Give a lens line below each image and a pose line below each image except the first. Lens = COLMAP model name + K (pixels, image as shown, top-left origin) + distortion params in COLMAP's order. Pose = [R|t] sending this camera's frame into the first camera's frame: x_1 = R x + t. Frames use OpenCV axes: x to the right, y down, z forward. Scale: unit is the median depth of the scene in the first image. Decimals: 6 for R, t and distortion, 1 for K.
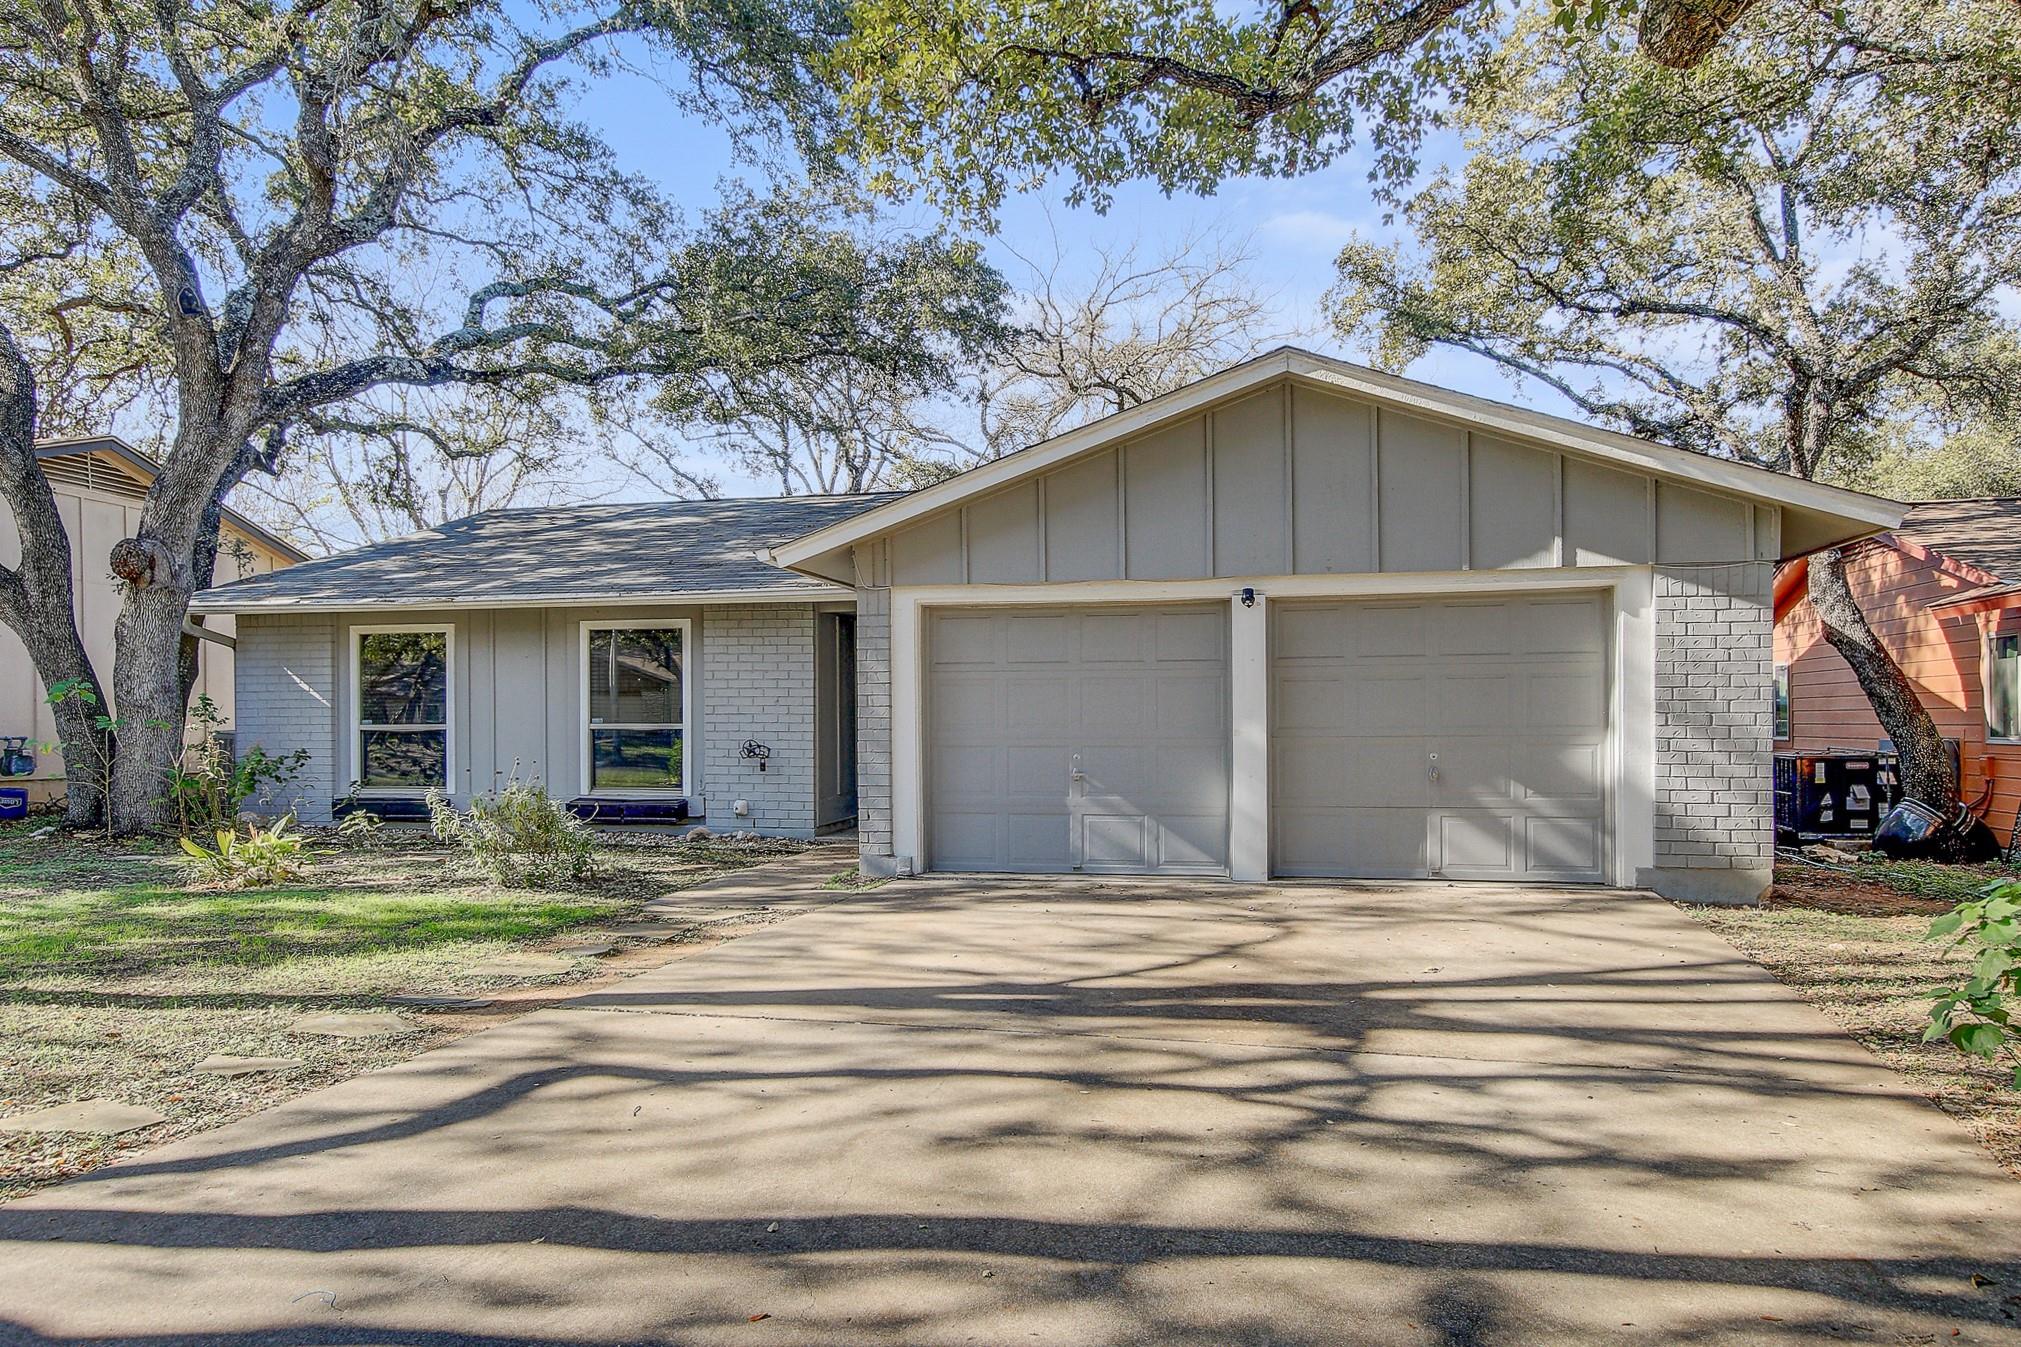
lens RADIAL K [[1286.1, 0, 1034.7], [0, 1286.1, 702.6], [0, 0, 1]] dist [0.030014, 0.006503]
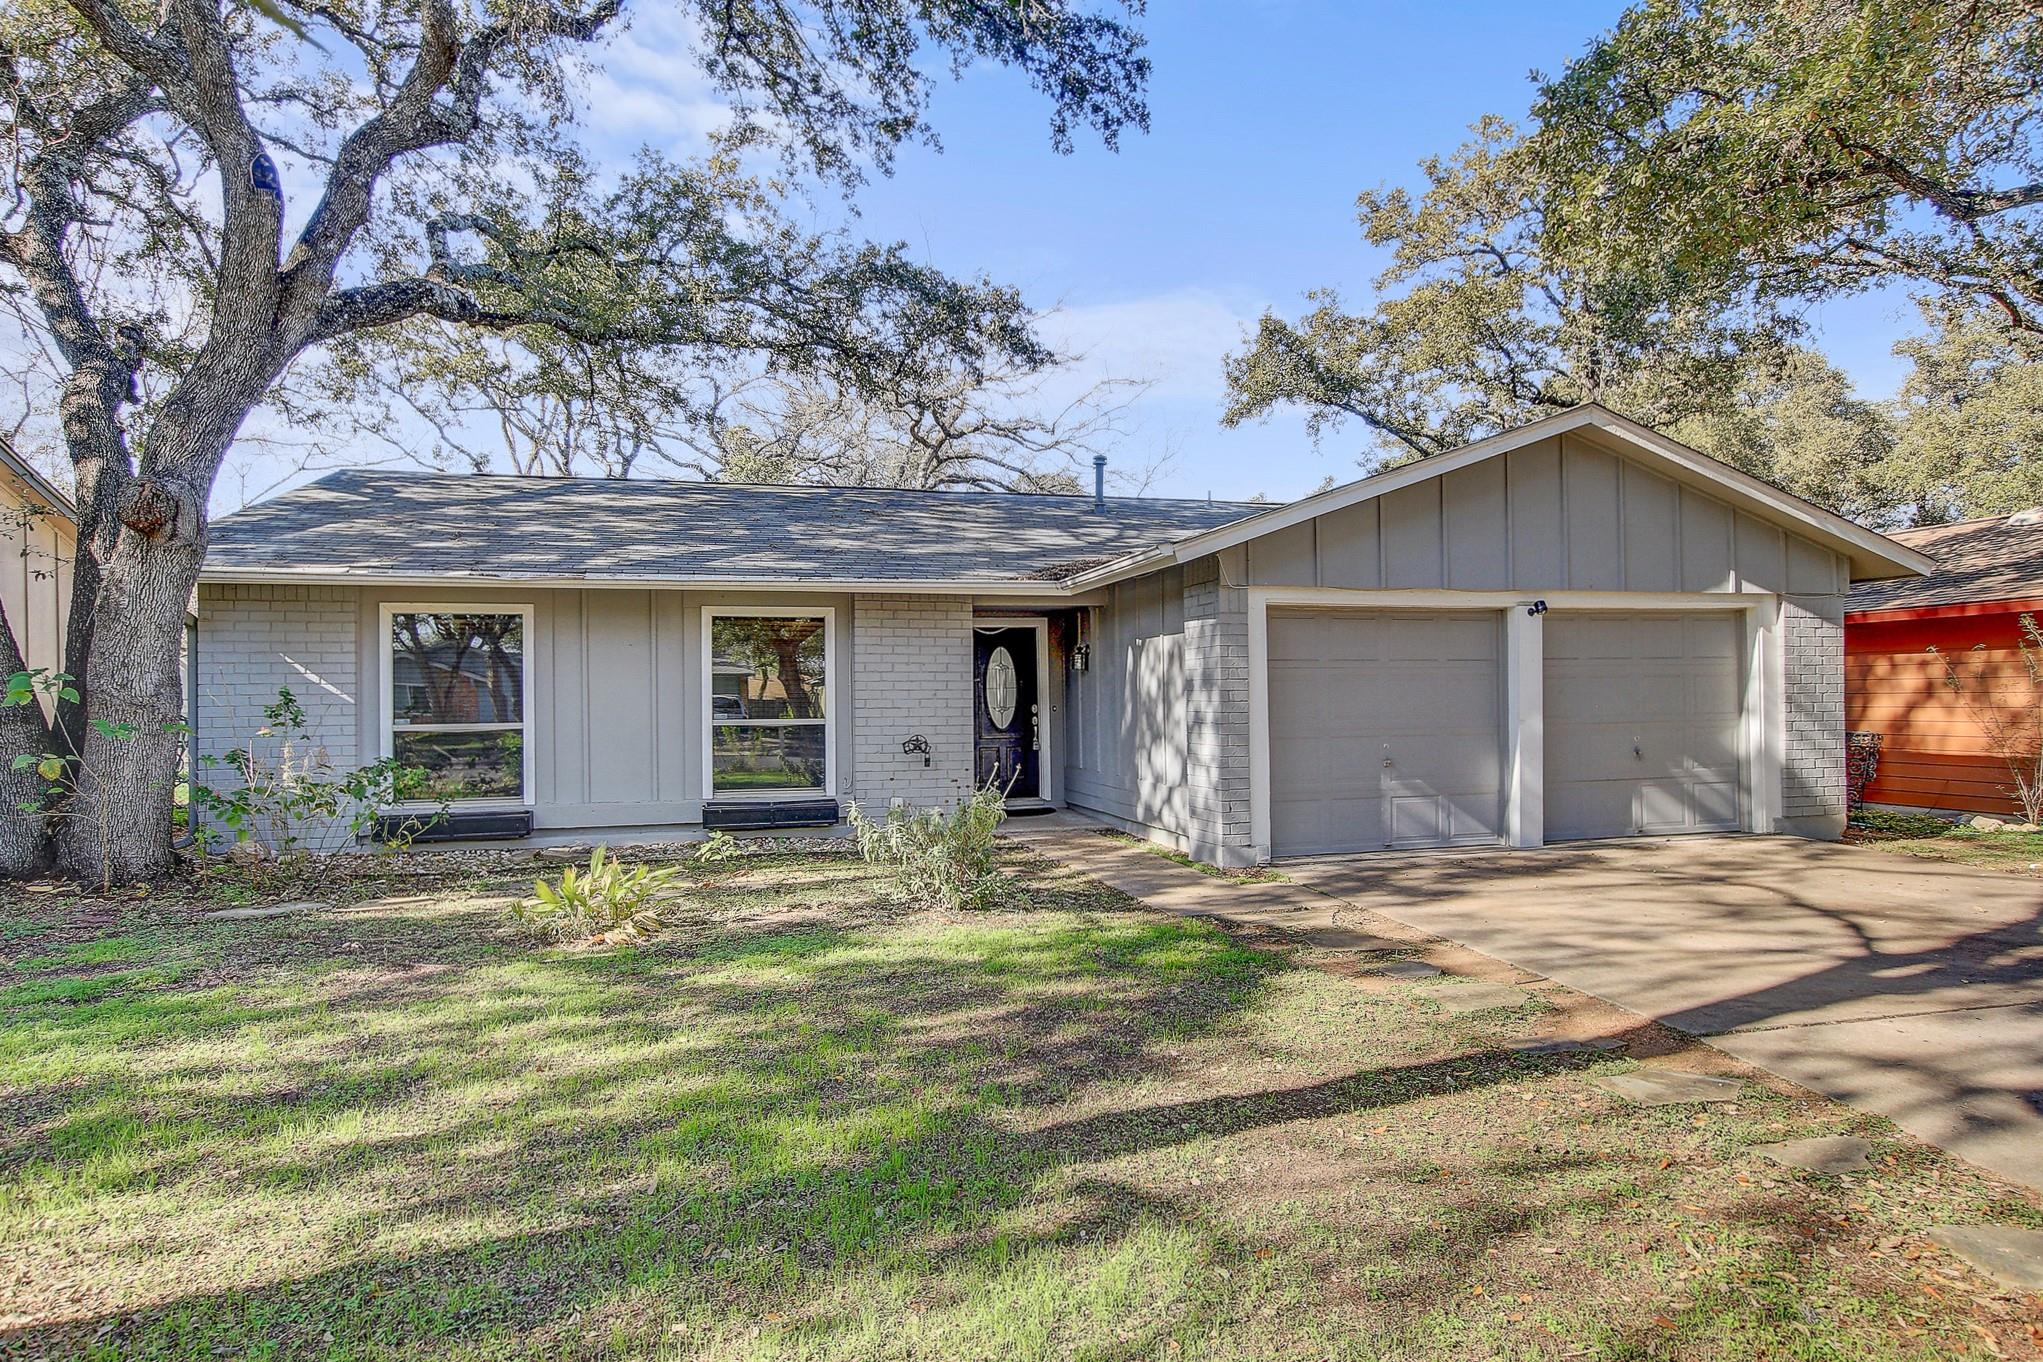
lens RADIAL K [[1089.5, 0, 1021.2], [0, 1089.5, 670.1], [0, 0, 1]] dist [0.007274, 0.001377]
pose [[0.893602, 0.005836, 0.448822, -0.673768], [0.001283, 0.999878, -0.015555, -0.008599], [-0.448858, 0.014476, 0.893486, 0.298633]]
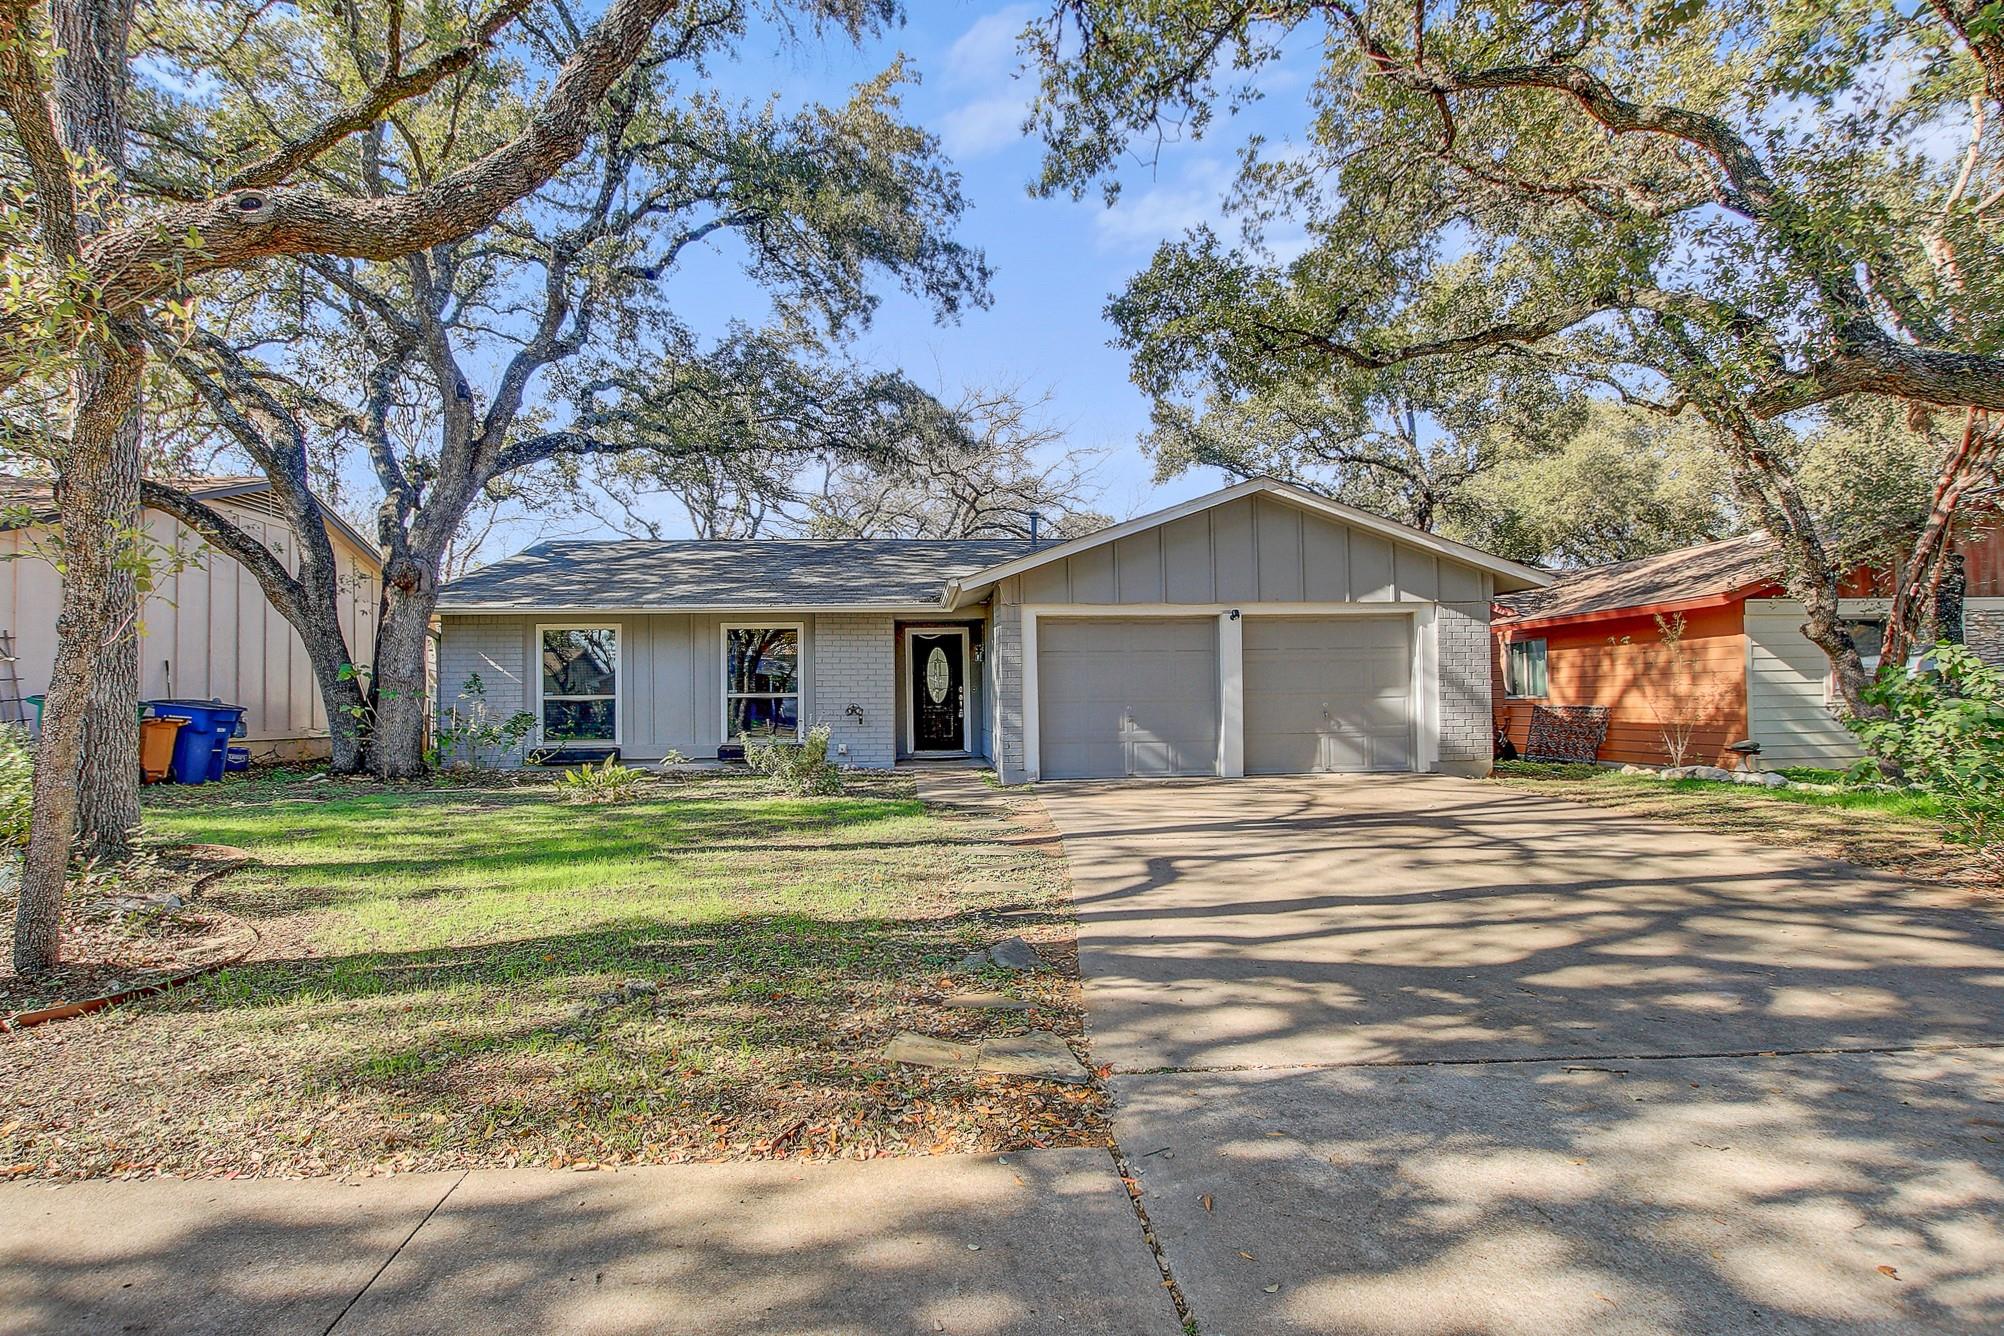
lens RADIAL K [[928.1, 0, 989.9], [0, 928.1, 666.9], [0, 0, 1]] dist [-0.000308, 0.000027]
pose [[0.960934, 0.002818, 0.276764, -0.477055], [0.004682, 0.999640, -0.026435, 0.020598], [-0.276739, 0.026698, 0.960574, -0.115516]]
